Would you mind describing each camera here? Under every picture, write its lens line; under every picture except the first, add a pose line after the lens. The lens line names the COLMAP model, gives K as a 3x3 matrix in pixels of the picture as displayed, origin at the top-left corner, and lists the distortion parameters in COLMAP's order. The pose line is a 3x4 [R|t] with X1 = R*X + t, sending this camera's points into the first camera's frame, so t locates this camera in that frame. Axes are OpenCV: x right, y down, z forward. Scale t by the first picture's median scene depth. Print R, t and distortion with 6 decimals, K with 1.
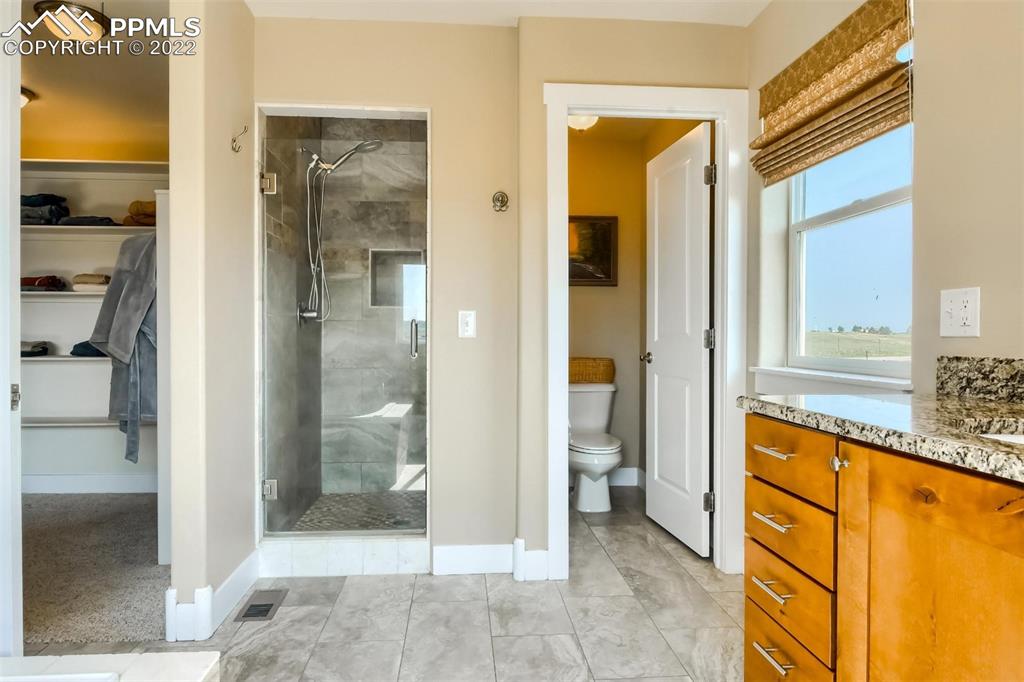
lens RADIAL K [[628.2, 0, 512.0], [0, 628.2, 341.0], [0, 0, 1]] dist [-0.001306, -0.004903]
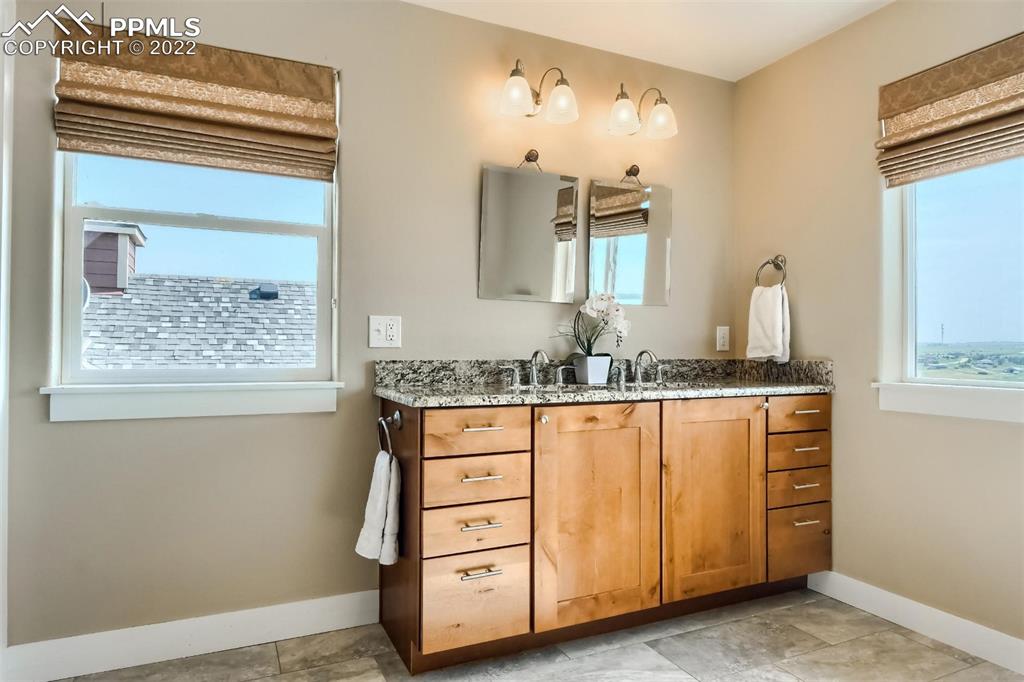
lens RADIAL K [[628.2, 0, 512.0], [0, 628.2, 341.0], [0, 0, 1]] dist [-0.001306, -0.004903]
pose [[-0.346170, 0.006167, 0.938151, -0.881969], [0.000880, 0.999980, -0.006249, -0.013492], [-0.938171, -0.001338, -0.346169, 1.324724]]
